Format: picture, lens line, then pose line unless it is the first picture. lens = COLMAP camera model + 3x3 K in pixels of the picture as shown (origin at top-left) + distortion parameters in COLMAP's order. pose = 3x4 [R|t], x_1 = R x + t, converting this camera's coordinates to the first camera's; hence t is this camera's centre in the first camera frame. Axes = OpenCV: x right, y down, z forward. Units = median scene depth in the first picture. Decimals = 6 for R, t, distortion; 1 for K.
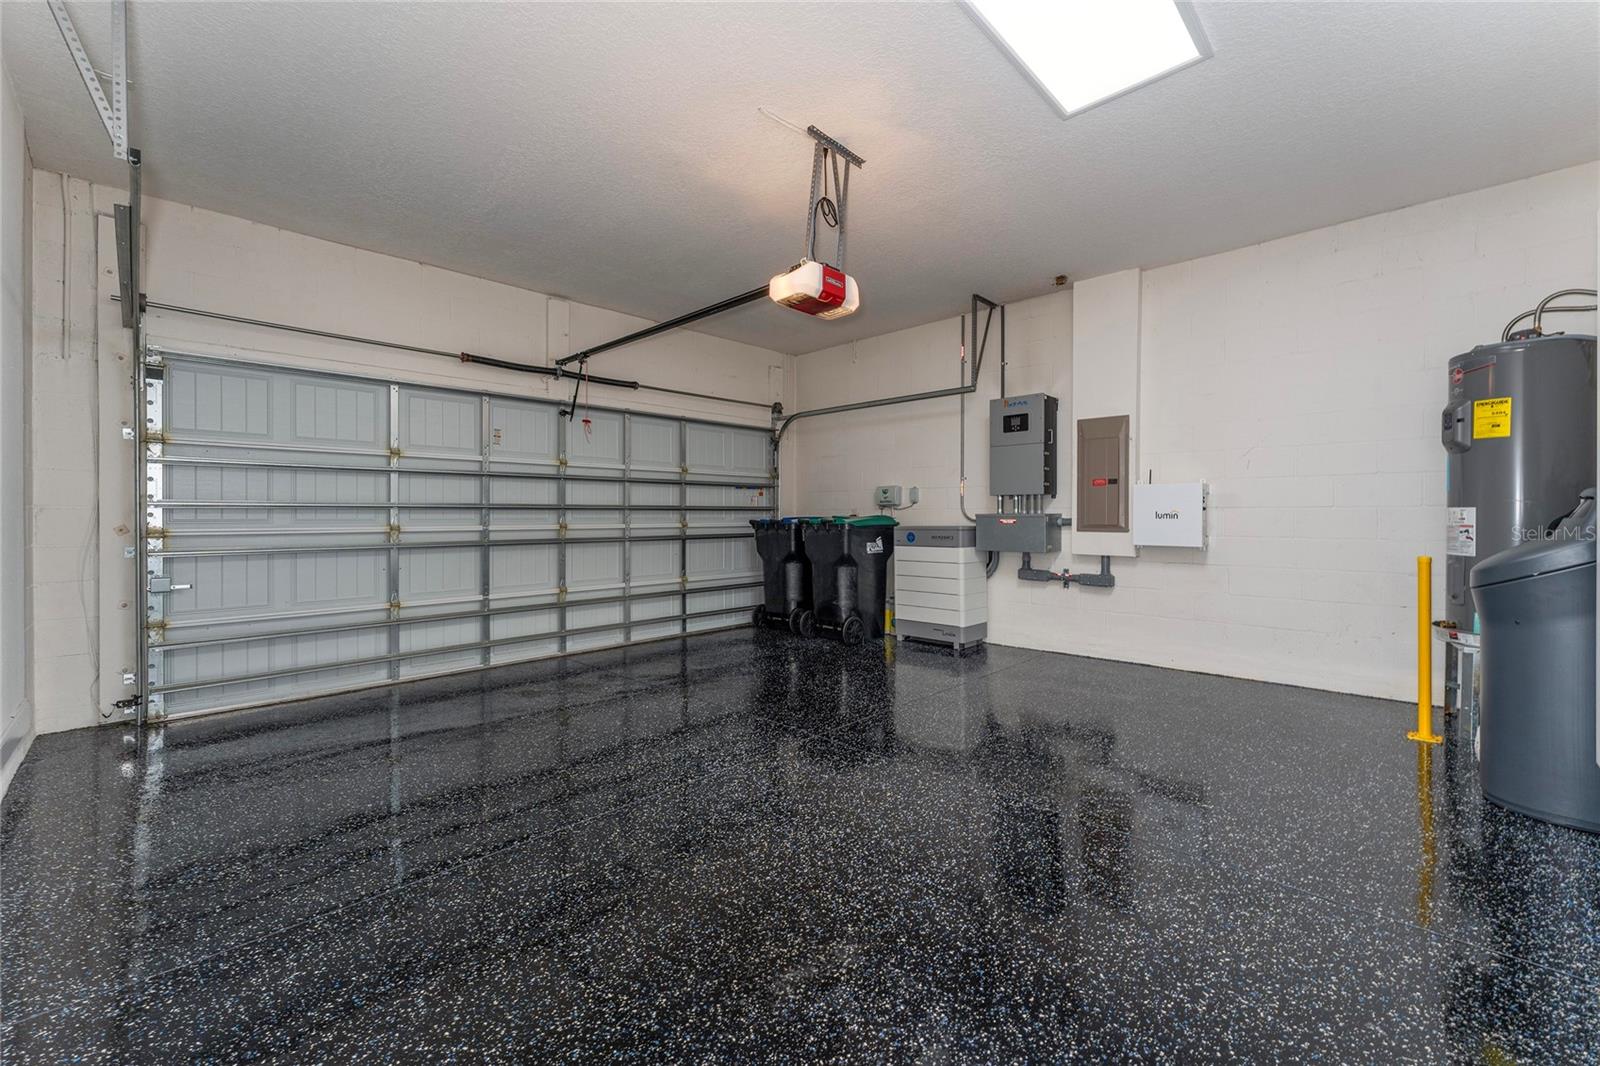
lens RADIAL K [[640.4, 0, 815.0], [0, 640.4, 518.3], [0, 0, 1]] dist [0.000402, -0.000001]
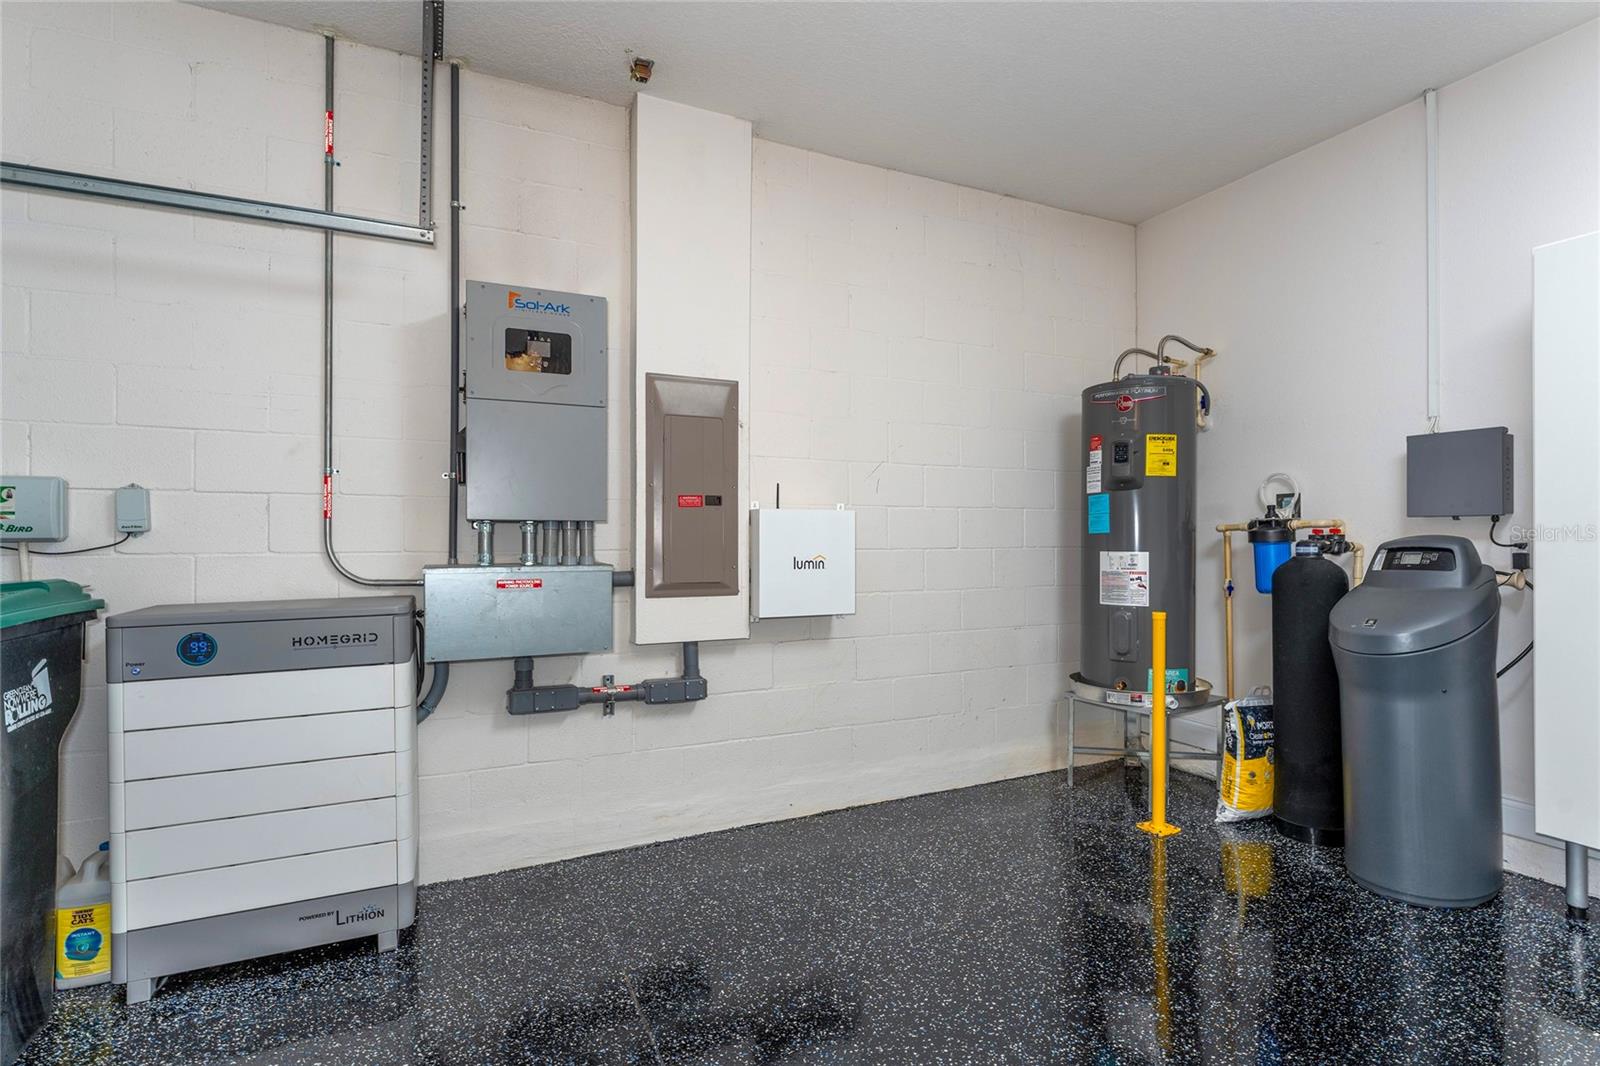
lens RADIAL K [[777.1, 0, 802.9], [0, 777.1, 533.8], [0, 0, 1]] dist [-0.004438, -0.000761]
pose [[0.364772, 0.004169, 0.931088, -0.102028], [0.005855, 0.999960, -0.006771, -0.023914], [-0.931078, 0.007922, 0.364733, 0.661644]]
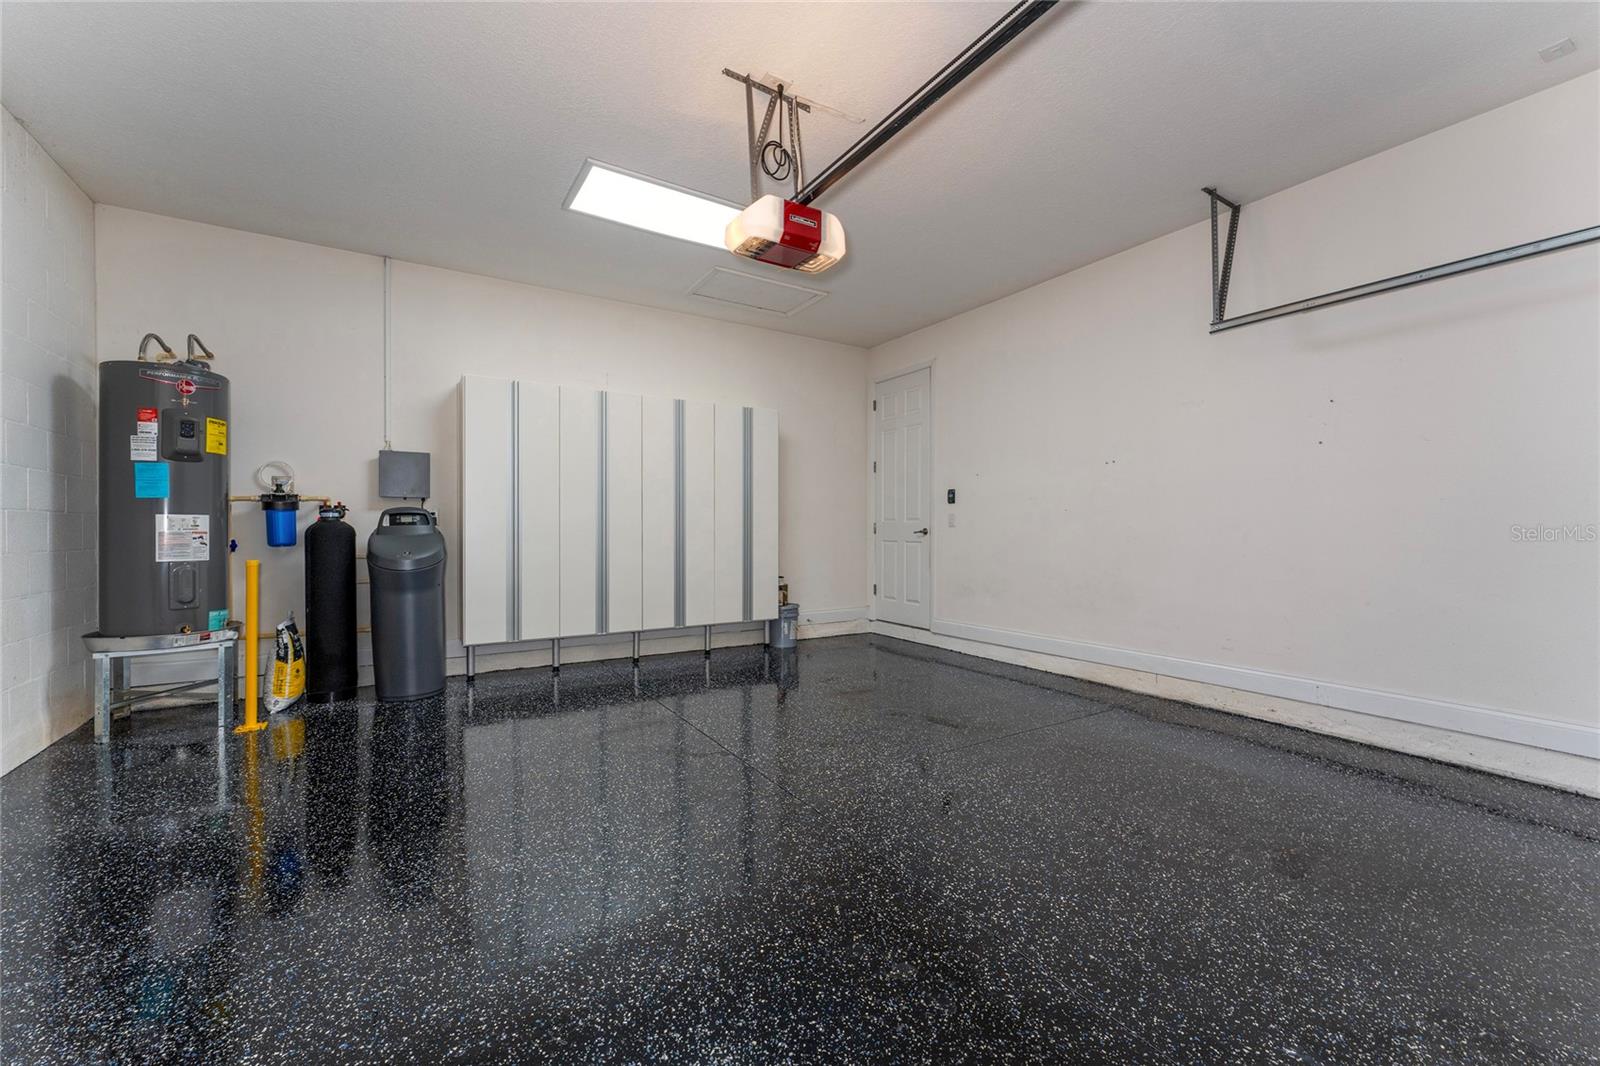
lens RADIAL K [[640.4, 0, 811.6], [0, 640.4, 535.2], [0, 0, 1]] dist [0.000402, -0.000001]
pose [[-0.971773, -0.003387, 0.235893, -0.140217], [0.000024, 0.999895, 0.014457, 0.000778], [-0.235917, 0.014054, -0.971672, 1.140959]]
